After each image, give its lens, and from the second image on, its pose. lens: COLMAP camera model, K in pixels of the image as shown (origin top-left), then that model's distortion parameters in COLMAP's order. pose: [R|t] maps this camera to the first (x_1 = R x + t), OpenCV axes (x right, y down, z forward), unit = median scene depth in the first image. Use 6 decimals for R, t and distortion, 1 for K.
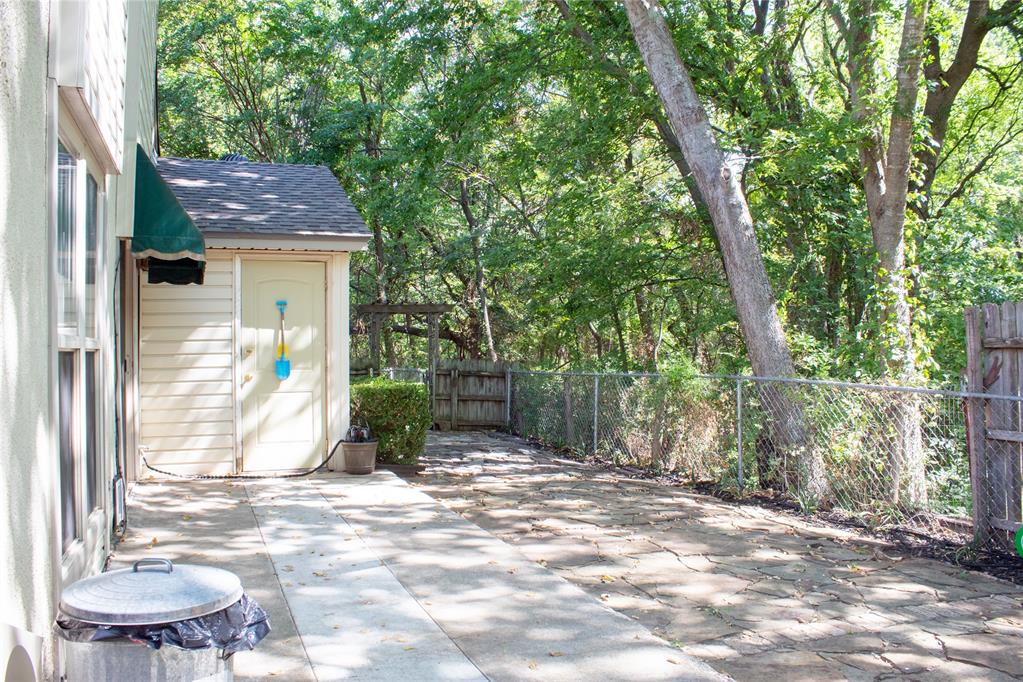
lens RADIAL K [[867.6, 0, 514.5], [0, 867.6, 342.0], [0, 0, 1]] dist [-0.097247, 0.001260]
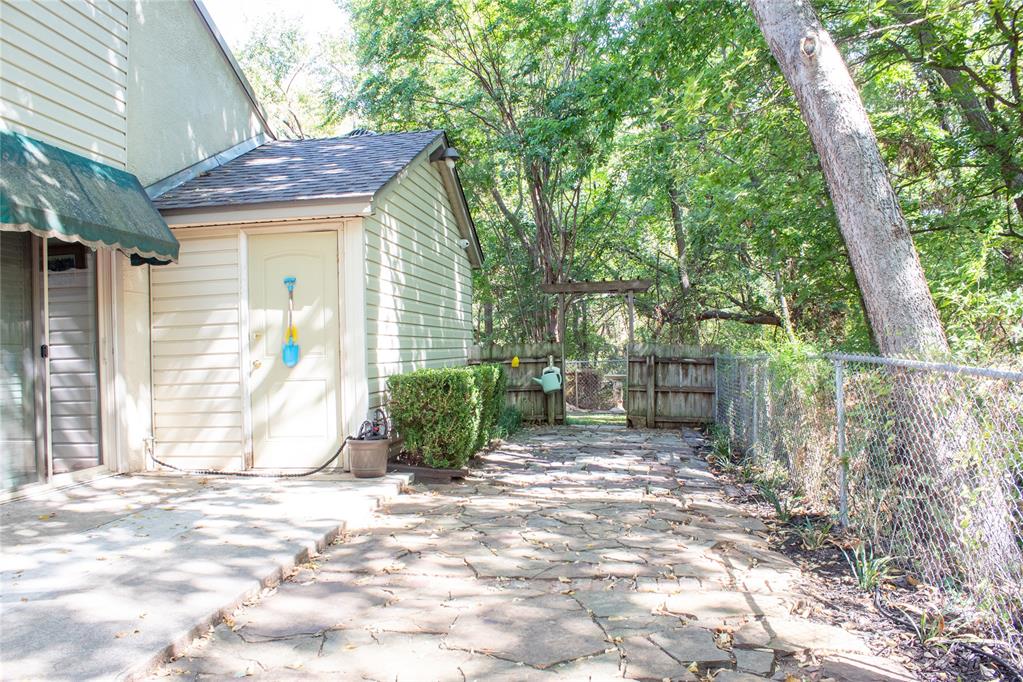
lens RADIAL K [[867.6, 0, 508.5], [0, 867.6, 342.9], [0, 0, 1]] dist [-0.097247, 0.001260]
pose [[0.880316, -0.021342, -0.473908, 0.345463], [0.025387, 0.999675, 0.002140, 0.023102], [0.473709, -0.013915, 0.880572, 0.321737]]
